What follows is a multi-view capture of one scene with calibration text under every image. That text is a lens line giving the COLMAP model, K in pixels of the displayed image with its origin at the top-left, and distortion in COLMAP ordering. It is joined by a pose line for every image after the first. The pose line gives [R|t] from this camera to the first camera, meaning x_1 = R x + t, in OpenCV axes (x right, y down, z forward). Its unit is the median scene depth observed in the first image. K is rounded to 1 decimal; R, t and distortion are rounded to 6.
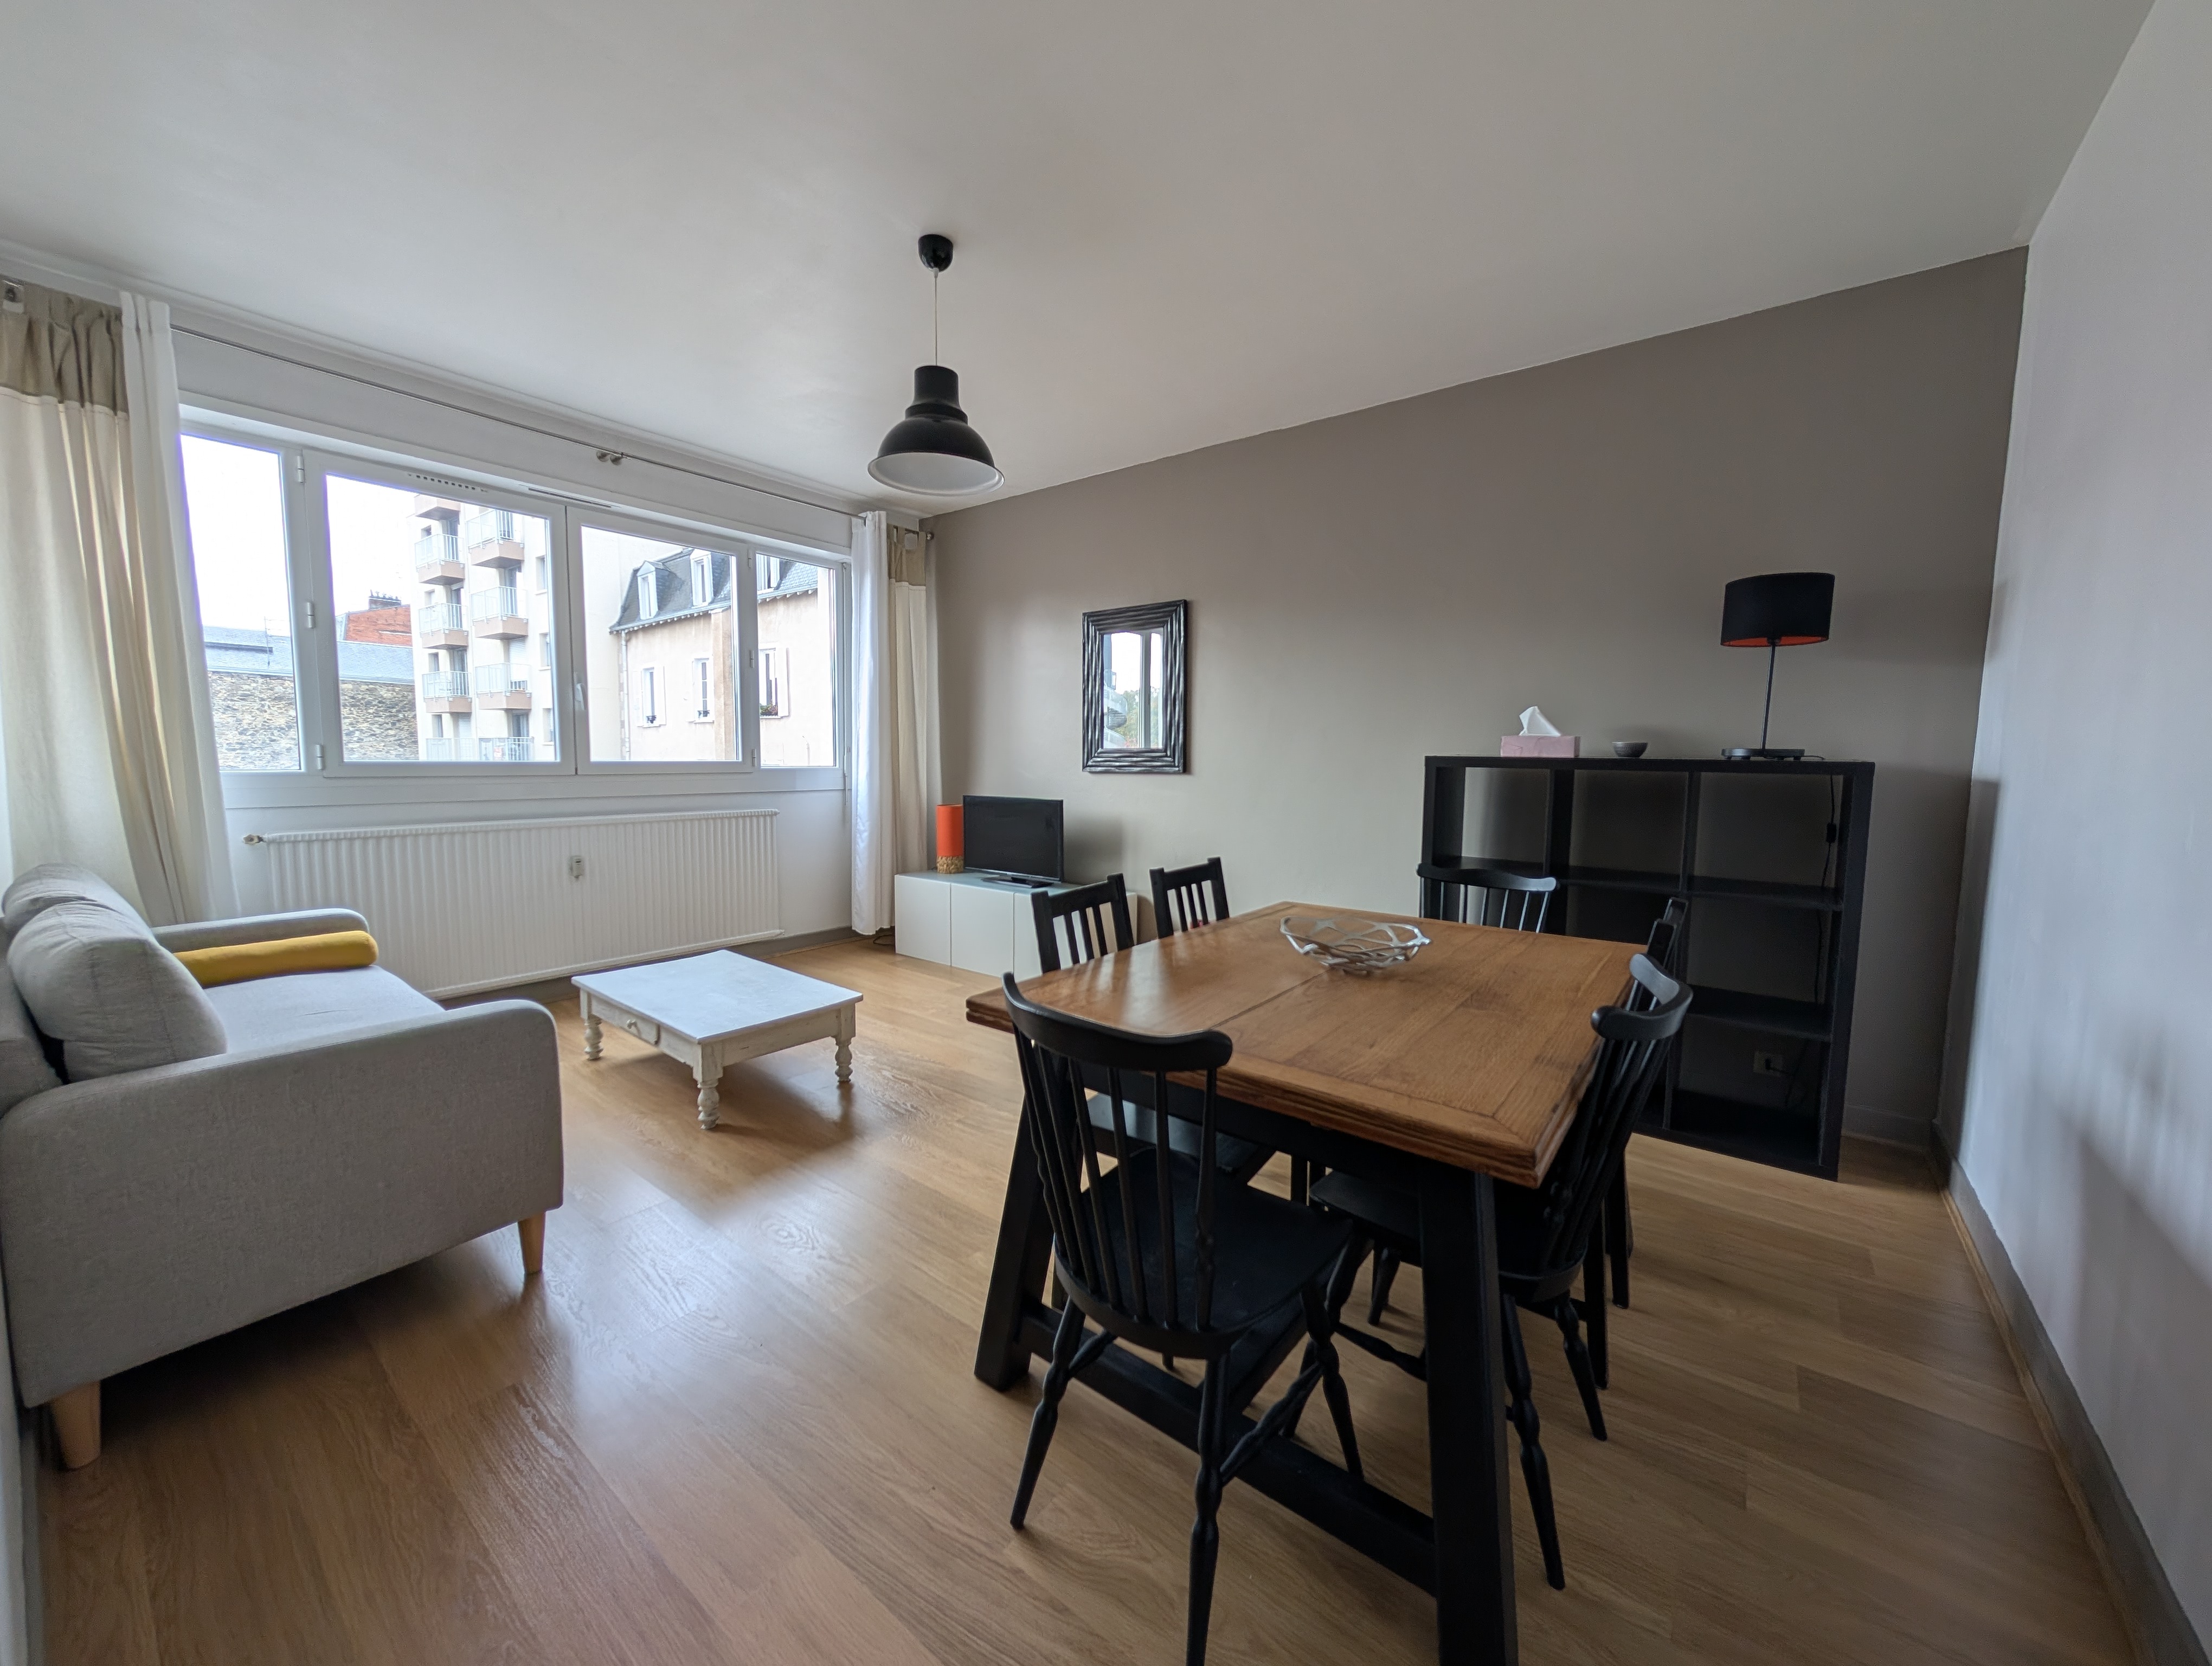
lens RADIAL K [[835.0, 0, 1104.5], [0, 835.0, 822.7], [0, 0, 1]] dist [-0.001767, -0.000443]
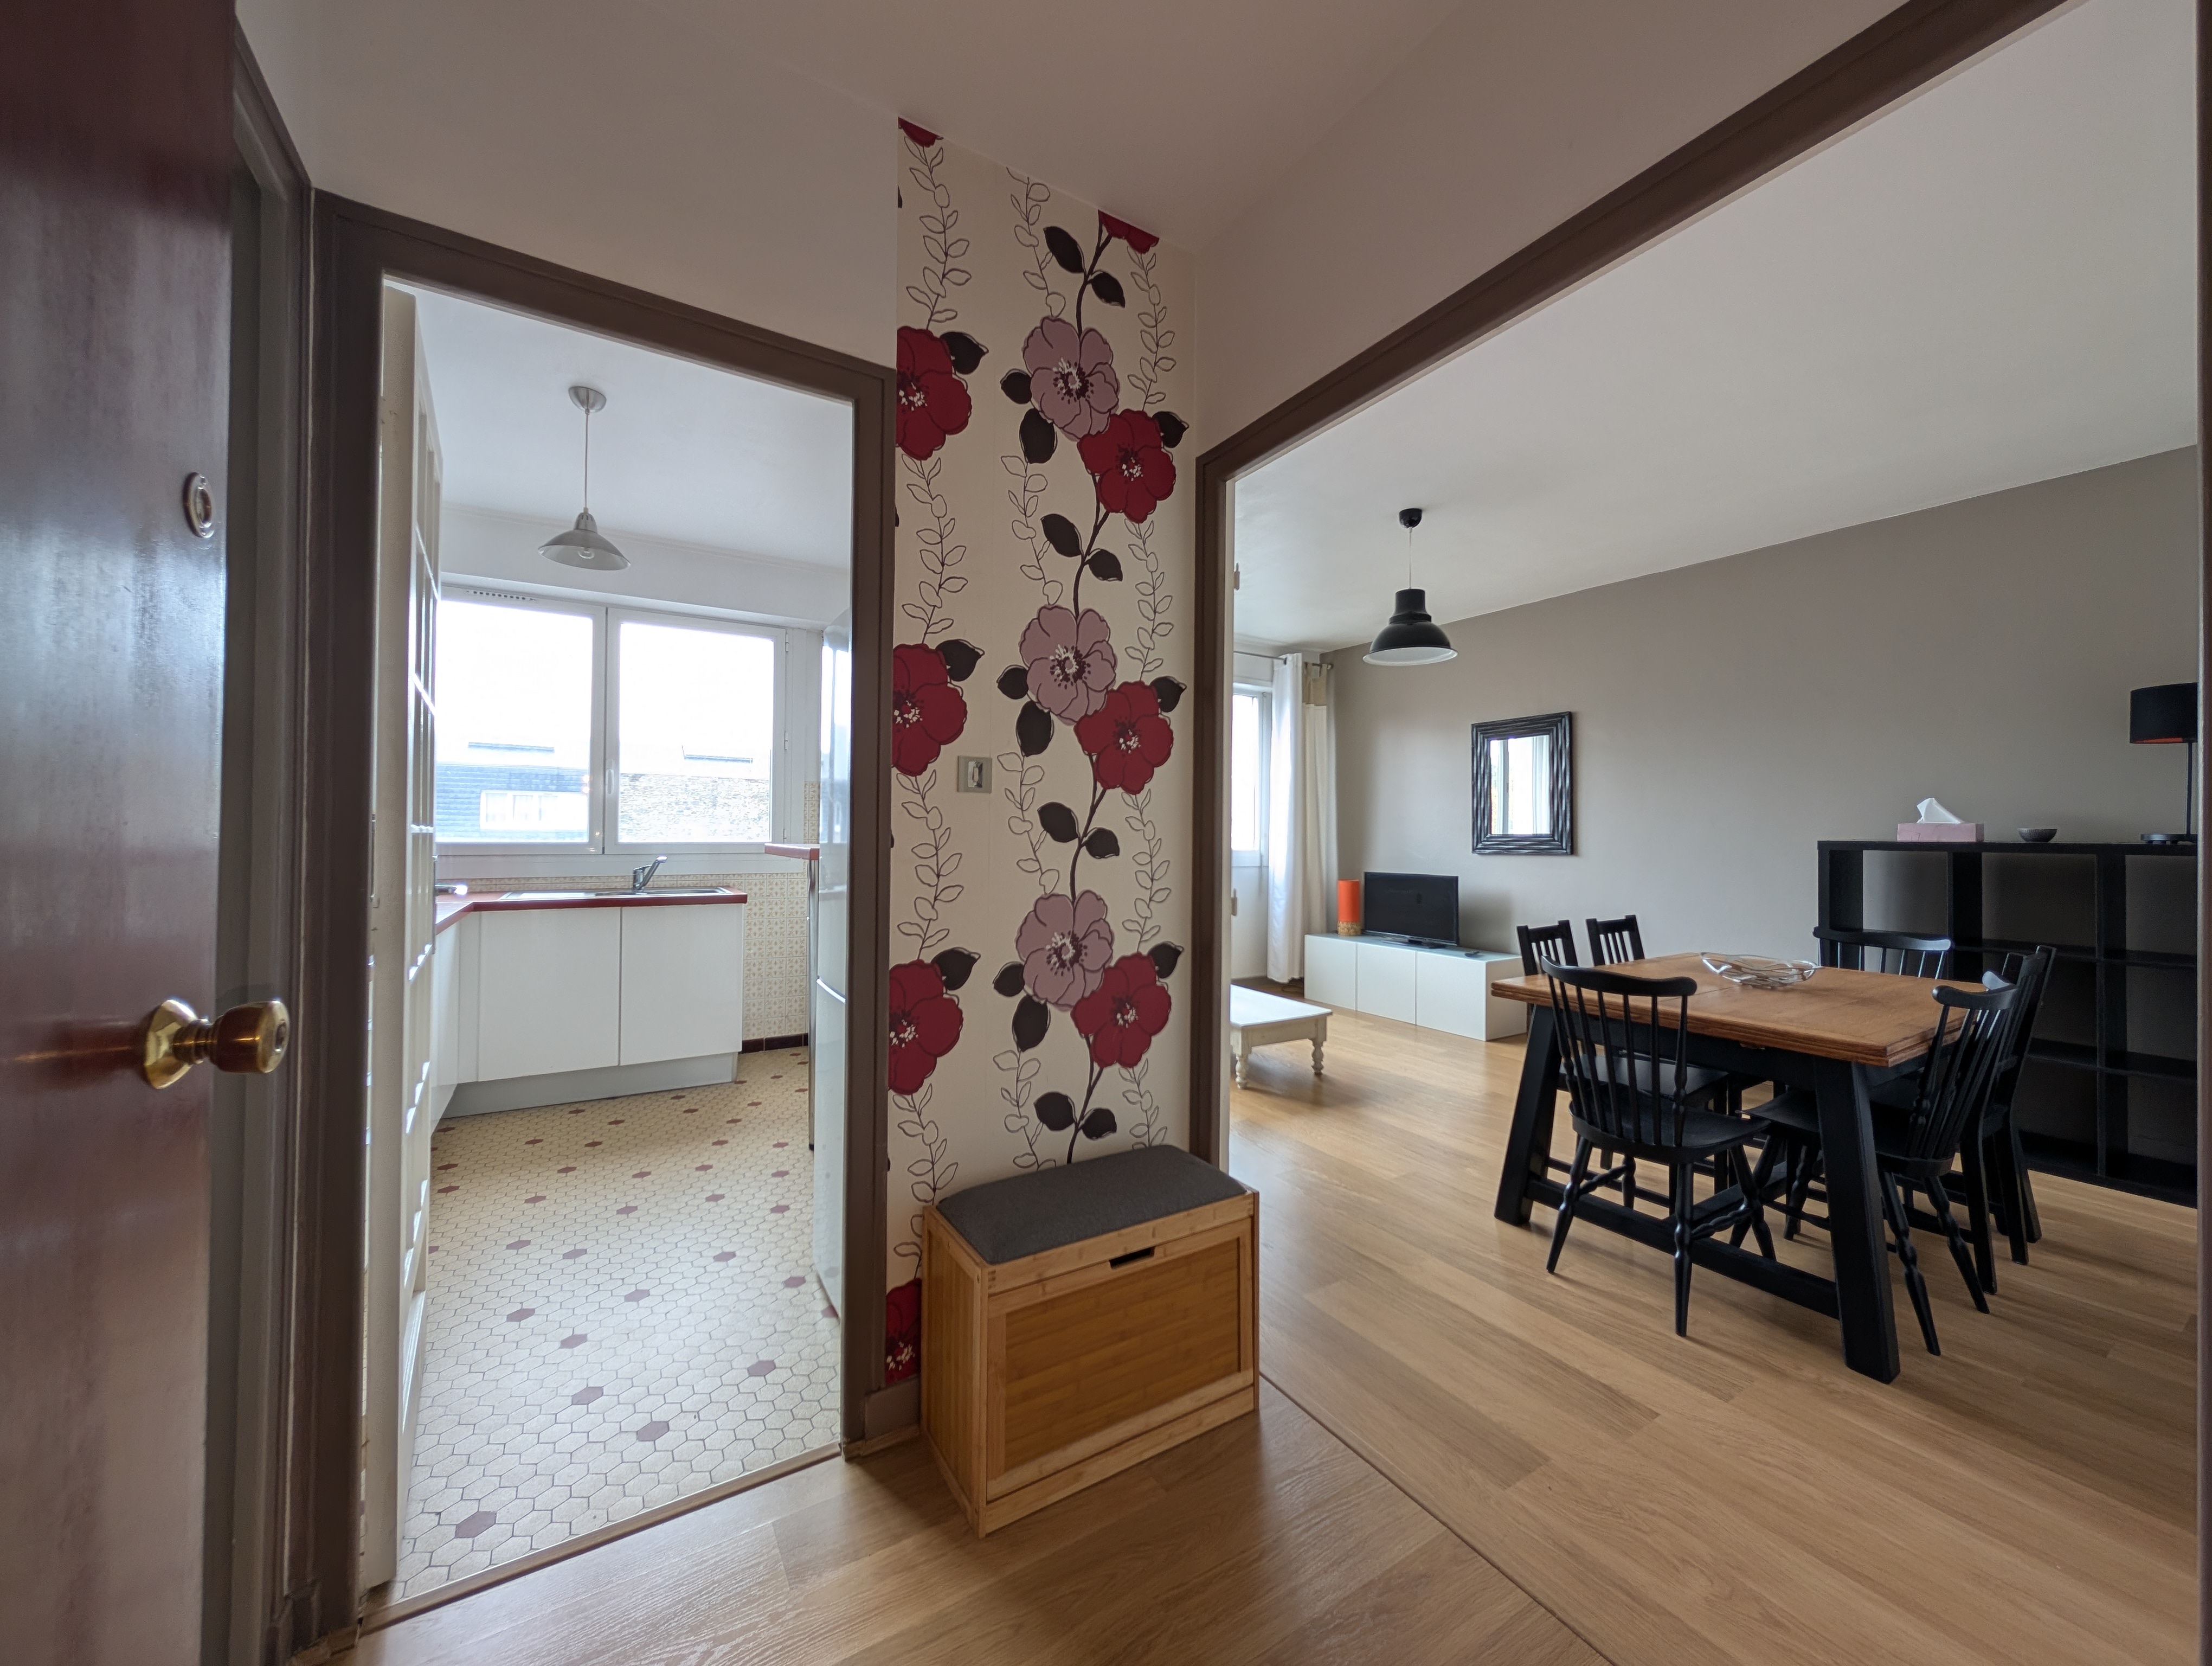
lens RADIAL K [[835.0, 0, 1104.5], [0, 835.0, 822.7], [0, 0, 1]] dist [-0.001767, -0.000443]
pose [[0.938274, -0.008340, -0.345791, -0.166158], [-0.026016, 0.995176, -0.094594, 0.035100], [0.344912, 0.097752, 0.933531, -0.482331]]
